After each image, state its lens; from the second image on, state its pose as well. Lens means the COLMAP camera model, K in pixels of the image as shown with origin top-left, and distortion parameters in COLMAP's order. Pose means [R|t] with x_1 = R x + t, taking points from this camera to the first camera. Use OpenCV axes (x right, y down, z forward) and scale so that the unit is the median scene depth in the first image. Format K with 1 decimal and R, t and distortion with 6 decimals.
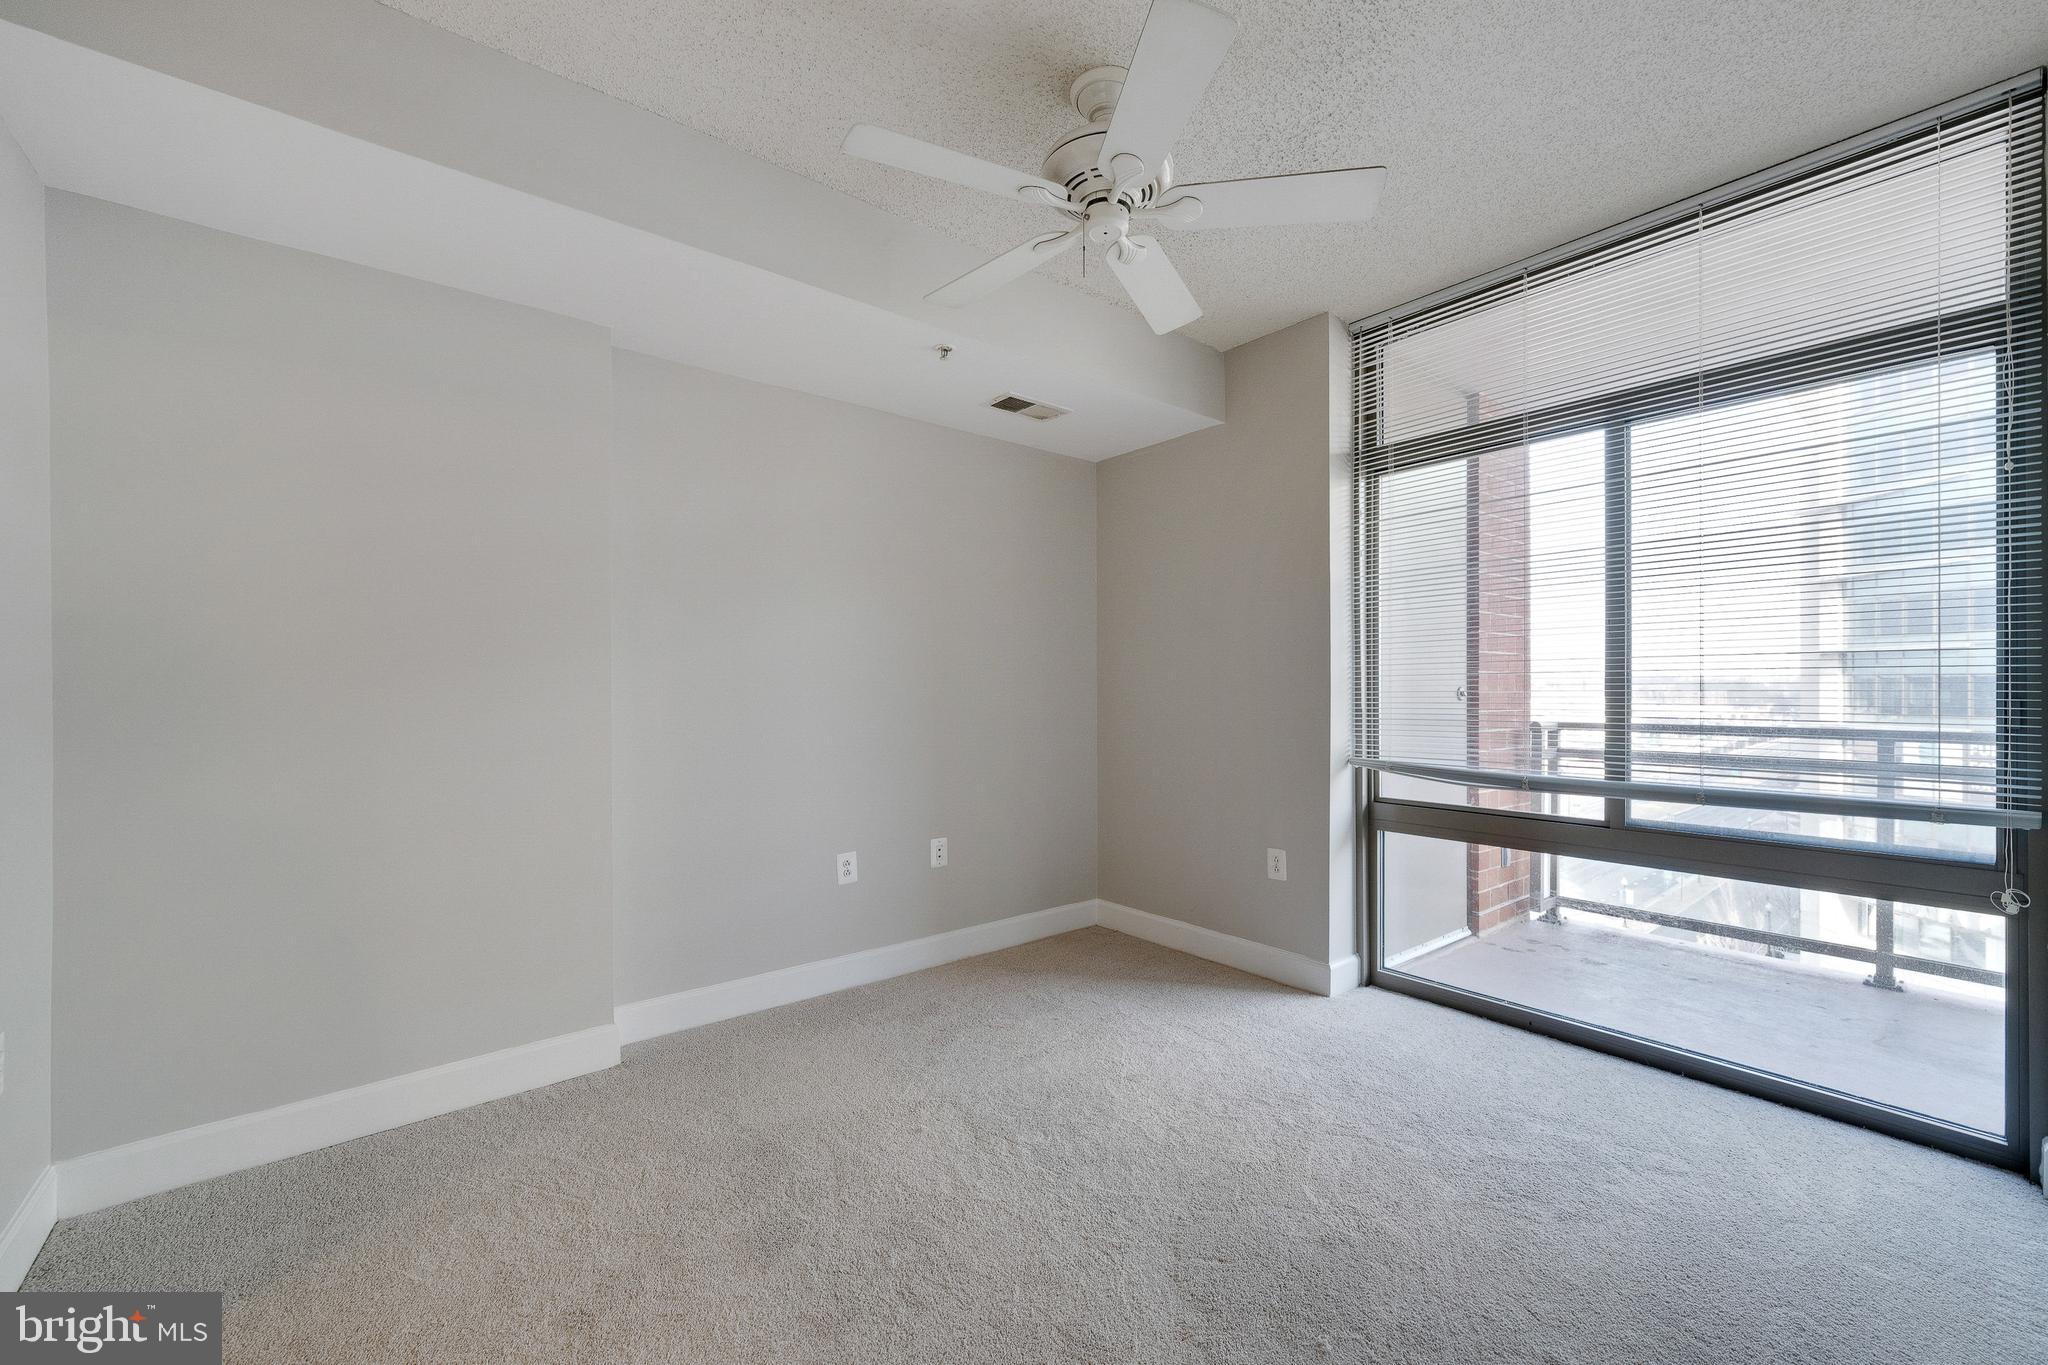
lens RADIAL K [[815.3, 0, 1030.7], [0, 815.3, 688.0], [0, 0, 1]] dist [0.000114, 0.000059]
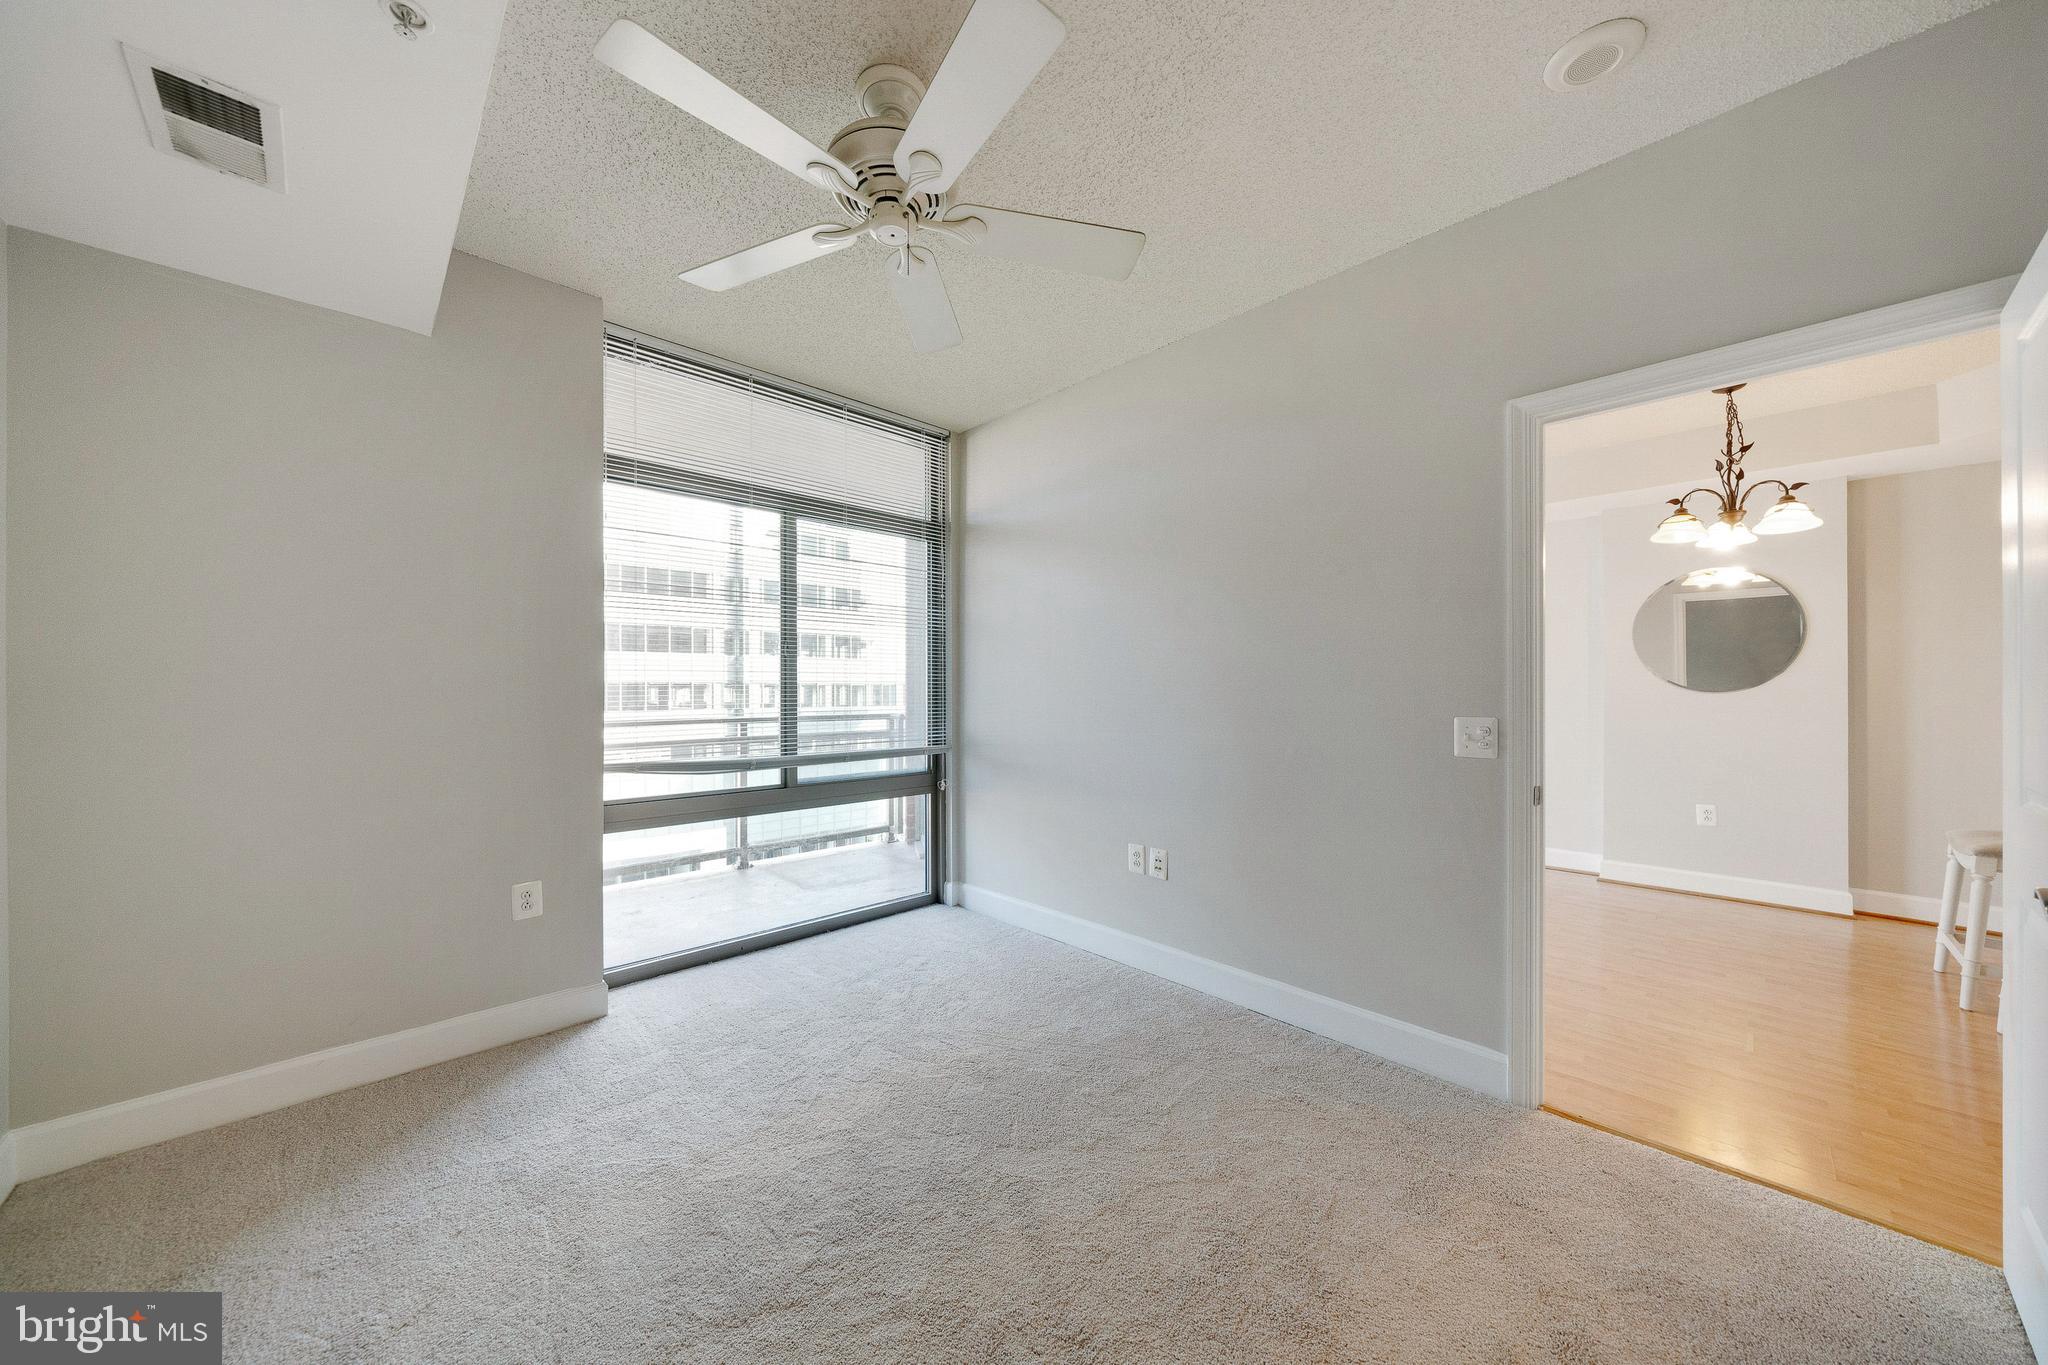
lens RADIAL K [[700.6, 0, 1022.7], [0, 700.6, 688.7], [0, 0, 1]] dist [-0.006299, -0.000063]
pose [[-0.079656, 0.006068, 0.996804, -0.568722], [0.000558, 0.999982, -0.006043, 0.000604], [-0.996822, 0.000075, -0.079658, 0.665834]]
